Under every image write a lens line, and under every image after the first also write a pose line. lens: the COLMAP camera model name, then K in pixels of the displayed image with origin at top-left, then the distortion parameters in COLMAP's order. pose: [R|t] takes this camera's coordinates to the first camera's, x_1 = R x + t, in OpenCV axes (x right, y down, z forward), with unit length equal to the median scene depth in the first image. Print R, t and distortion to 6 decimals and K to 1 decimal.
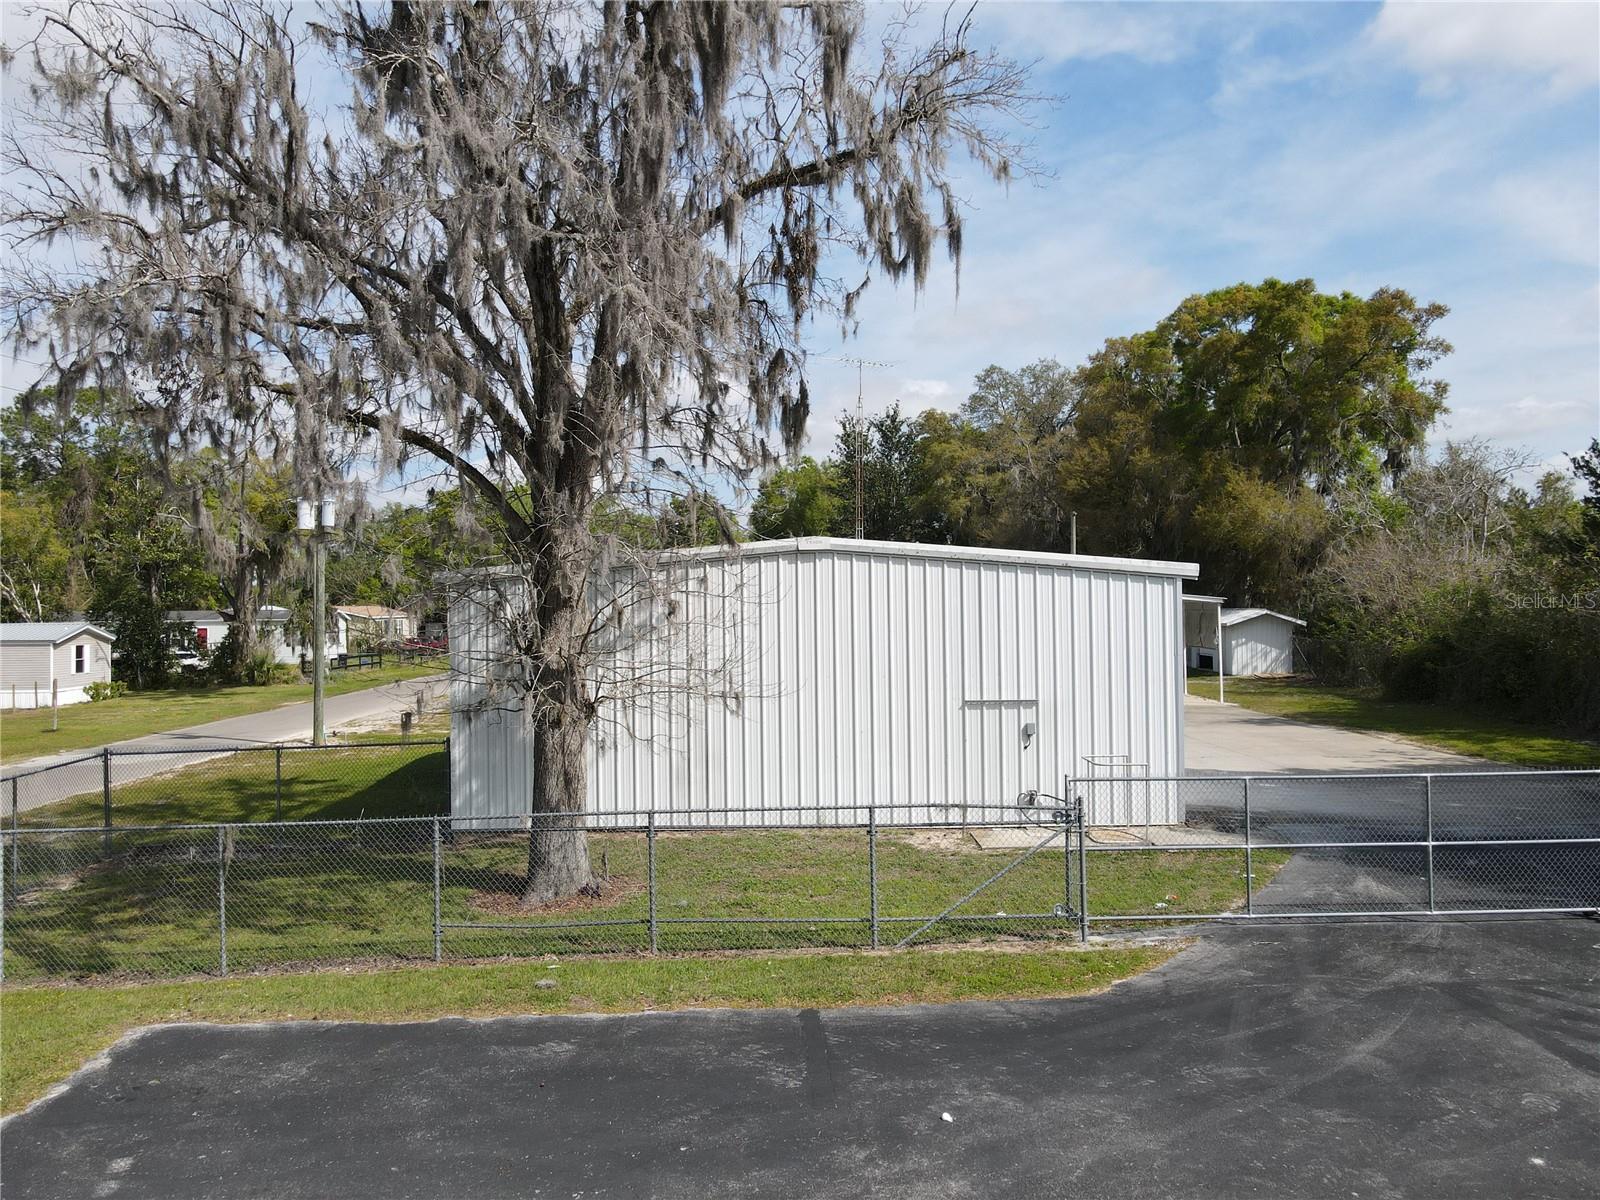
lens RADIAL K [[1191.6, 0, 804.4], [0, 1191.6, 607.5], [0, 0, 1]] dist [0.002252, 0.017381]
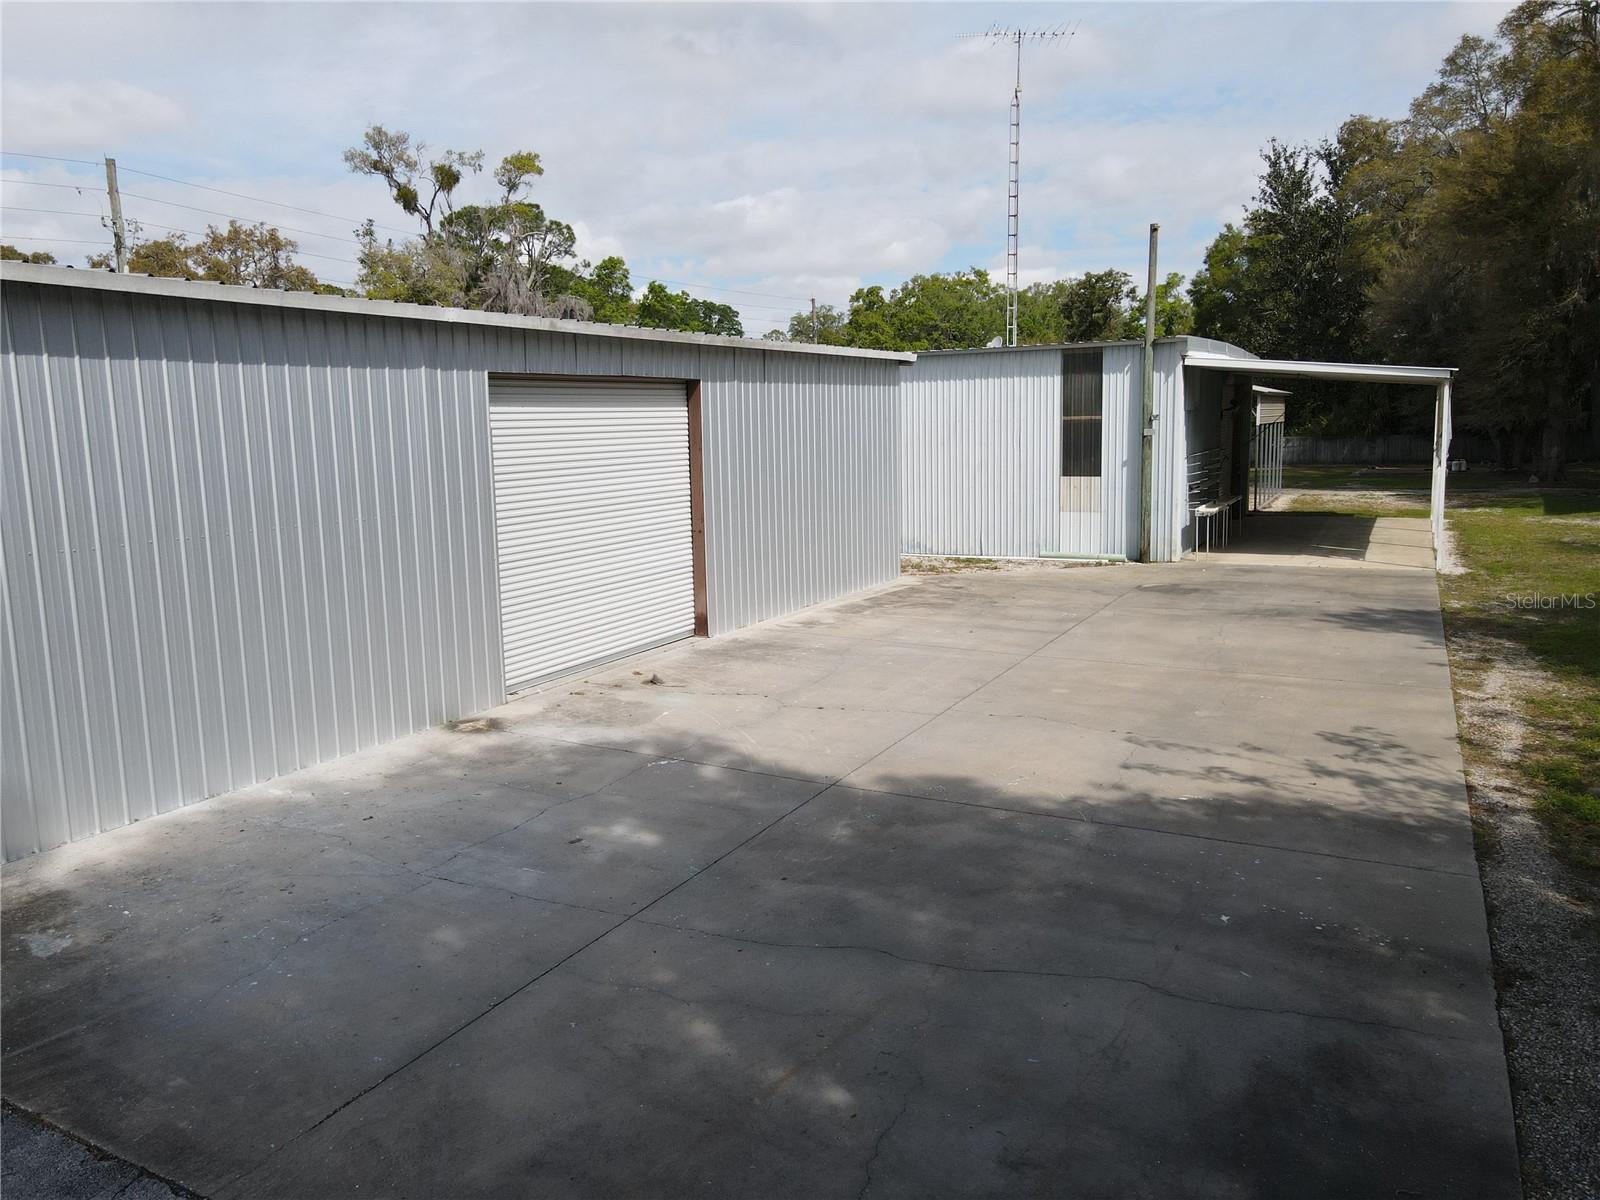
lens RADIAL K [[1191.6, 0, 791.4], [0, 1191.6, 606.8], [0, 0, 1]] dist [0.002252, 0.017381]
pose [[0.876596, 0.064069, -0.476943, 0.272155], [0.012602, 0.987701, 0.155843, 0.008804], [0.481062, -0.142622, 0.865008, 0.304476]]
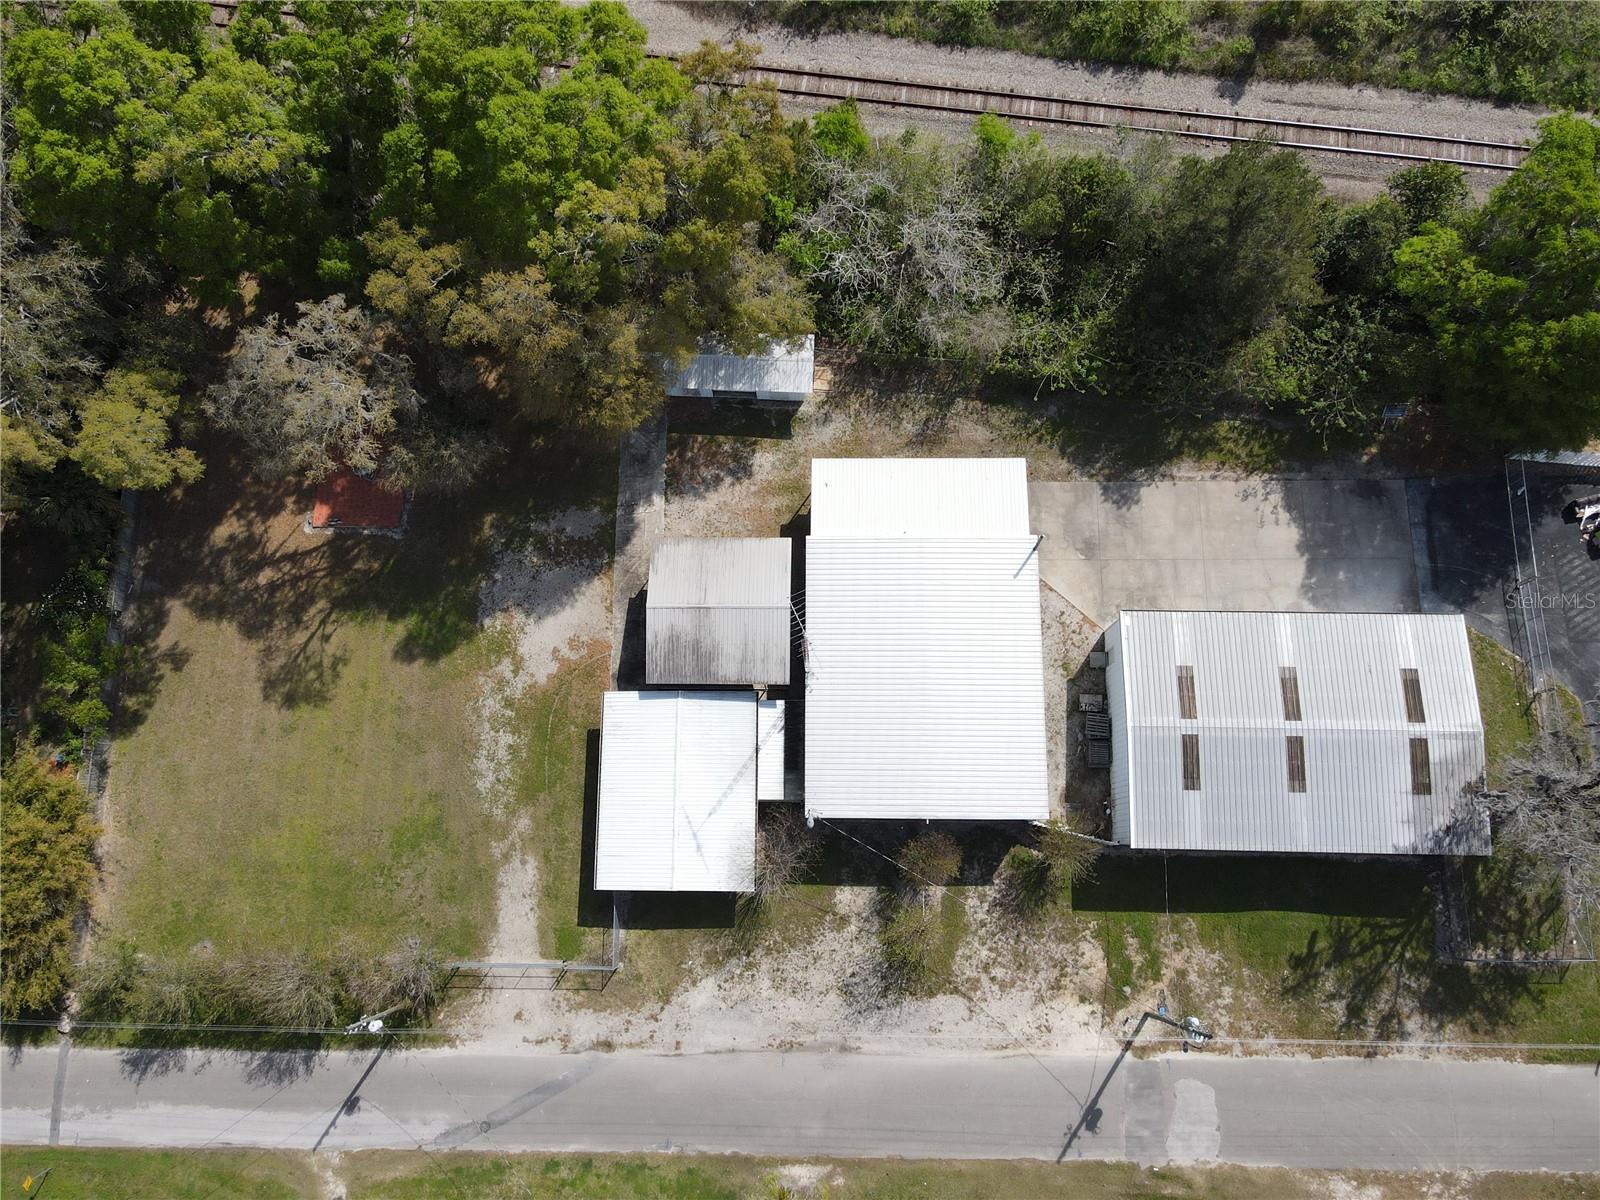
lens RADIAL K [[1191.6, 0, 807.0], [0, 1191.6, 591.2], [0, 0, 1]] dist [0.002252, 0.017381]
pose [[0.023152, -0.968334, 0.248583, -0.177732], [-0.014911, 0.248288, 0.968572, -1.166858], [-0.999621, -0.026131, -0.008690, 1.029704]]
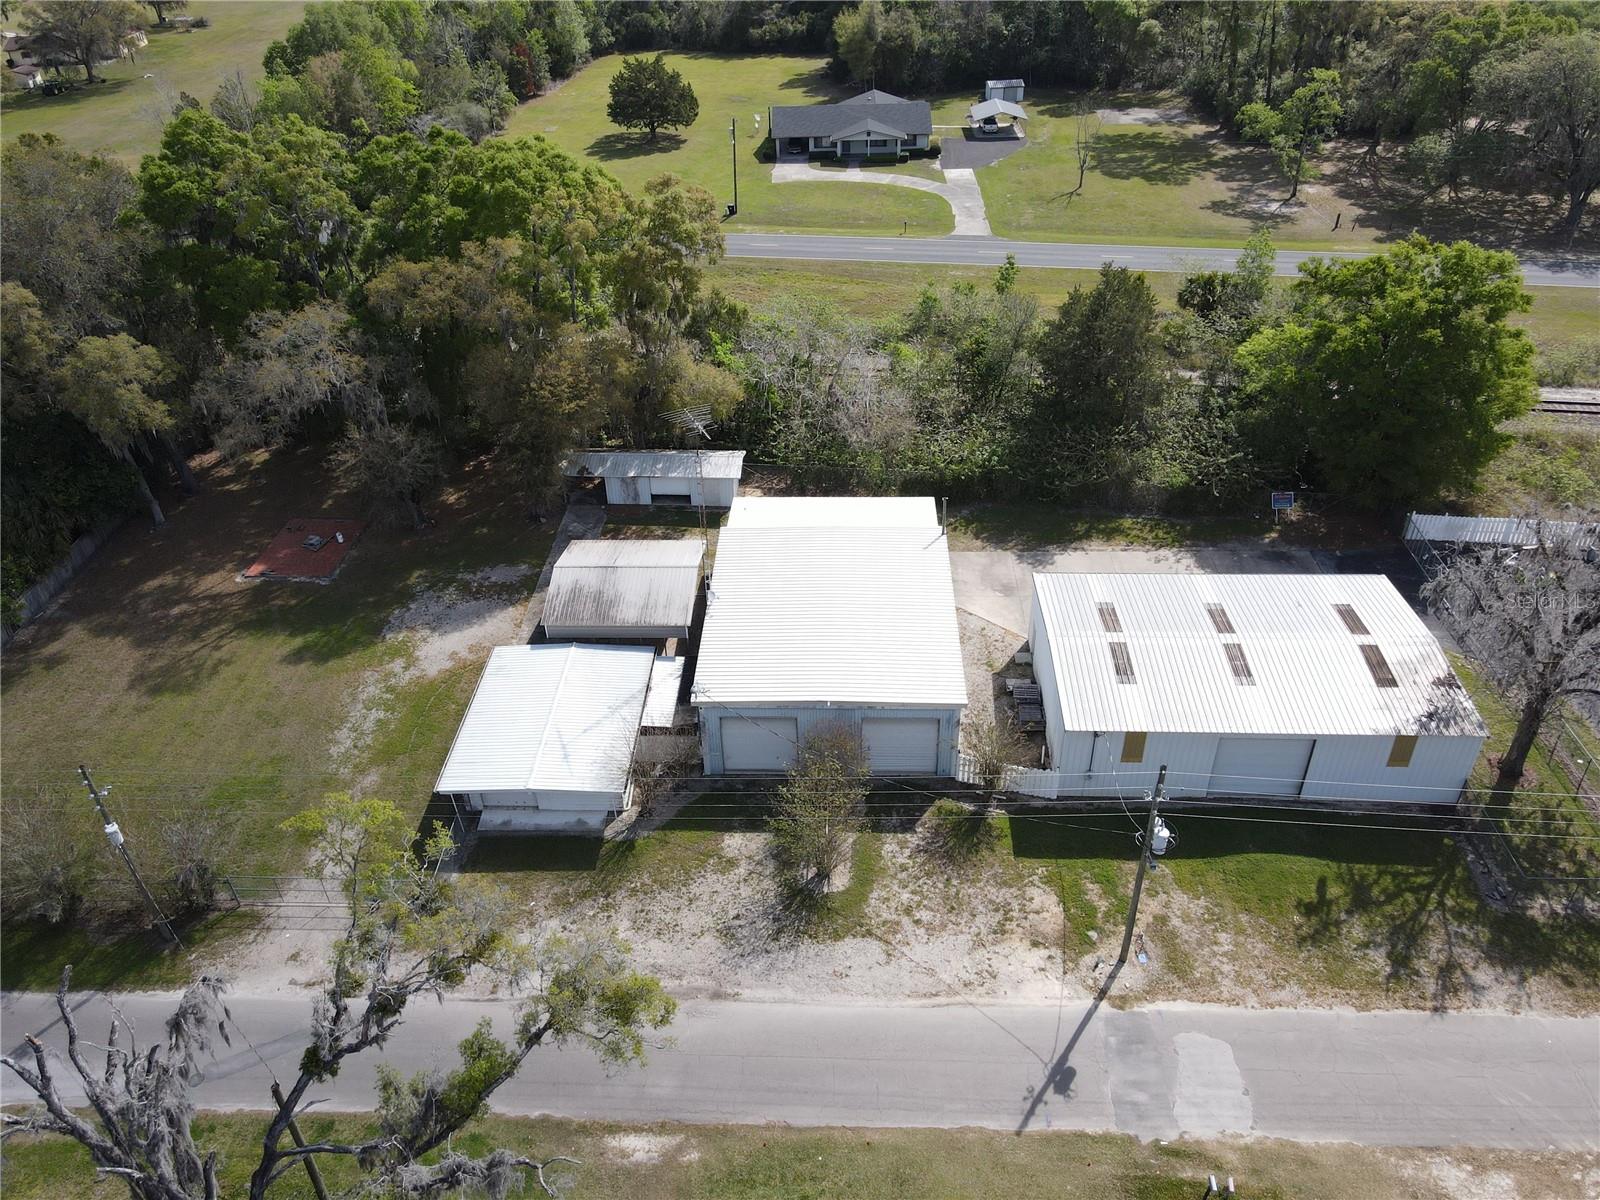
lens RADIAL K [[1191.6, 0, 809.0], [0, 1191.6, 572.7], [0, 0, 1]] dist [0.002252, 0.017381]
pose [[0.049423, -0.538358, 0.841265, -0.894248], [-0.015055, 0.841798, 0.539583, -0.636621], [-0.998664, -0.039333, 0.033499, 0.885187]]
